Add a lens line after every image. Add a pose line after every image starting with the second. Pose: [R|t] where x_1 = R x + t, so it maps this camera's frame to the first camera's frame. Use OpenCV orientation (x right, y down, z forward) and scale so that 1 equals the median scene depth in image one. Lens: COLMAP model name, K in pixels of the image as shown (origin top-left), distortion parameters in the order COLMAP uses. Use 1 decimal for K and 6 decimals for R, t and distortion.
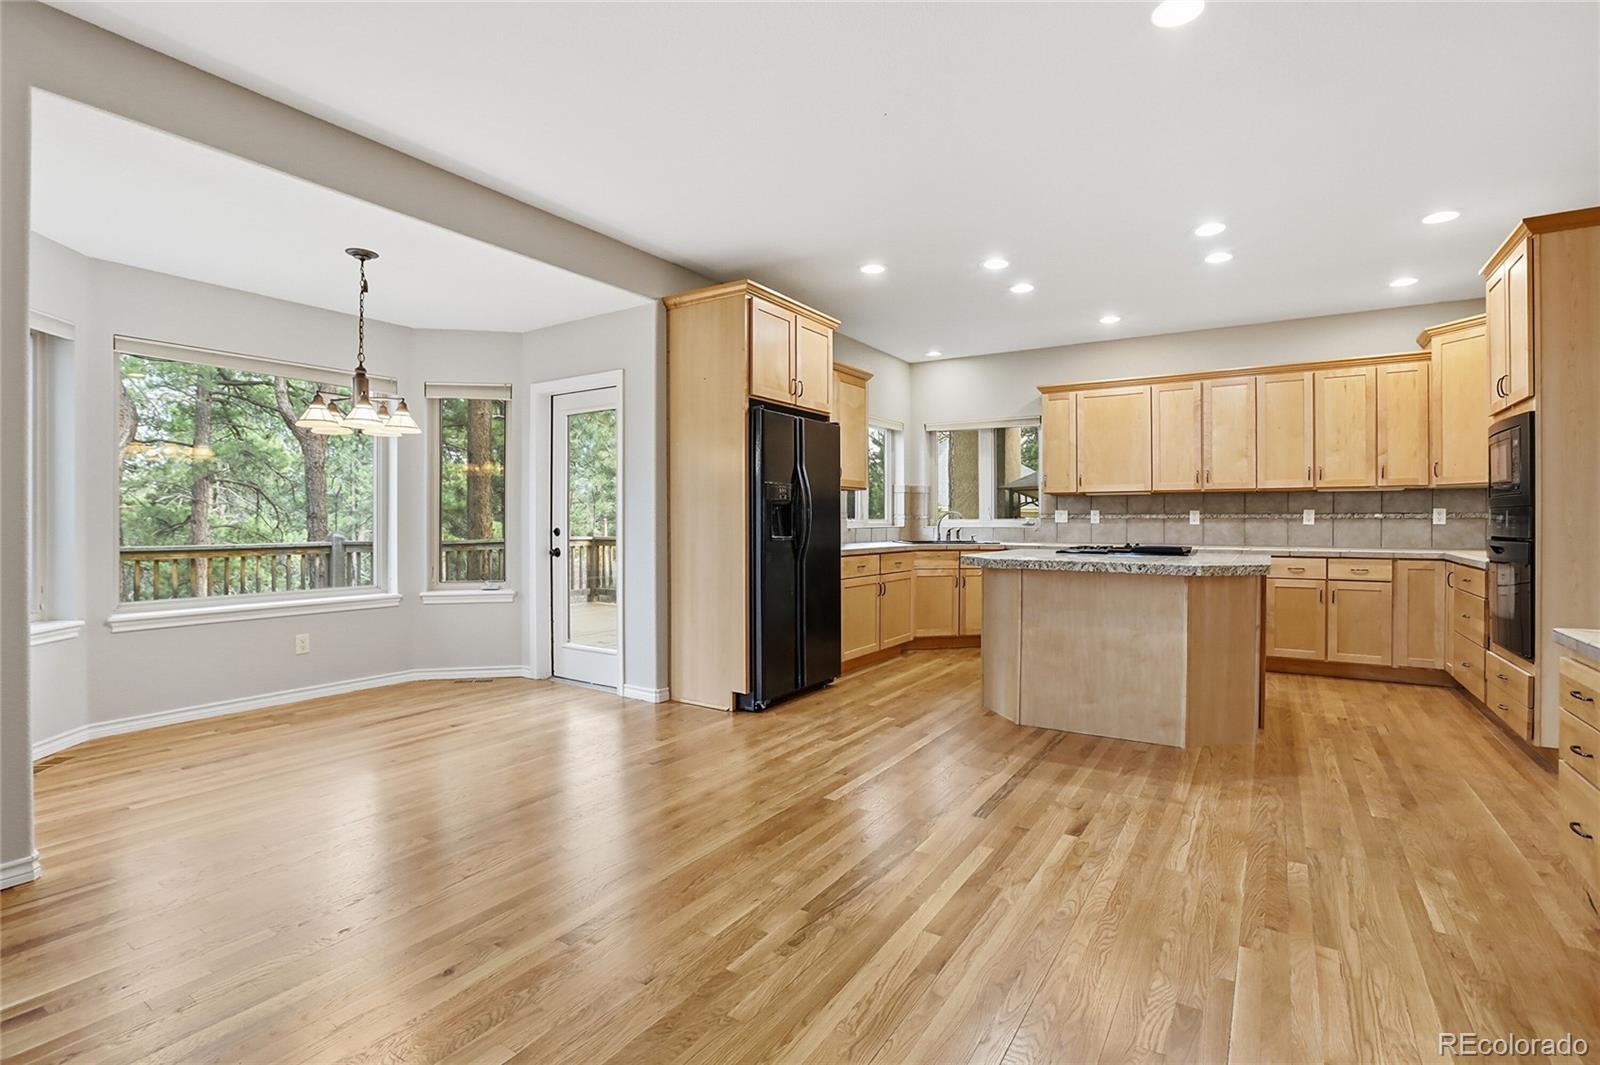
lens RADIAL K [[764.4, 0, 780.8], [0, 764.4, 513.0], [0, 0, 1]] dist [-0.062380, 0.026517]
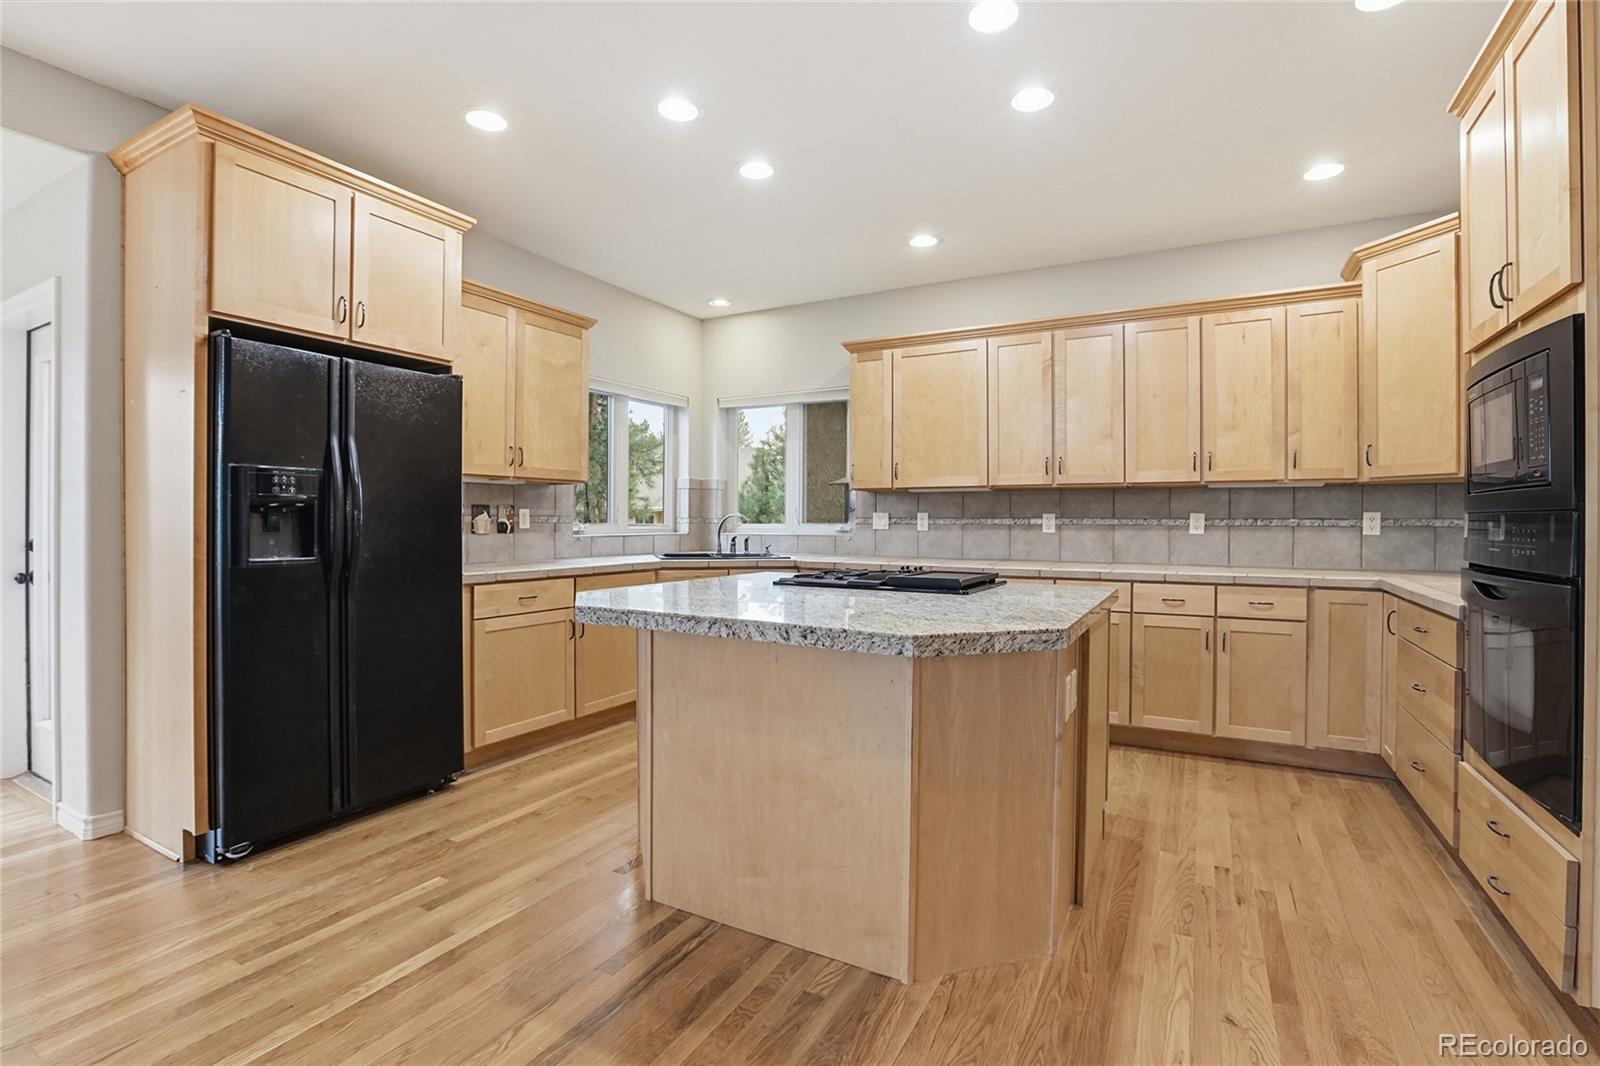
lens RADIAL K [[764.4, 0, 780.8], [0, 764.4, 513.5], [0, 0, 1]] dist [-0.062380, 0.026517]
pose [[0.997540, 0.002660, 0.070044, 0.291279], [-0.002754, 0.999995, 0.001246, -0.004471], [-0.070041, -0.001435, 0.997543, 0.347252]]
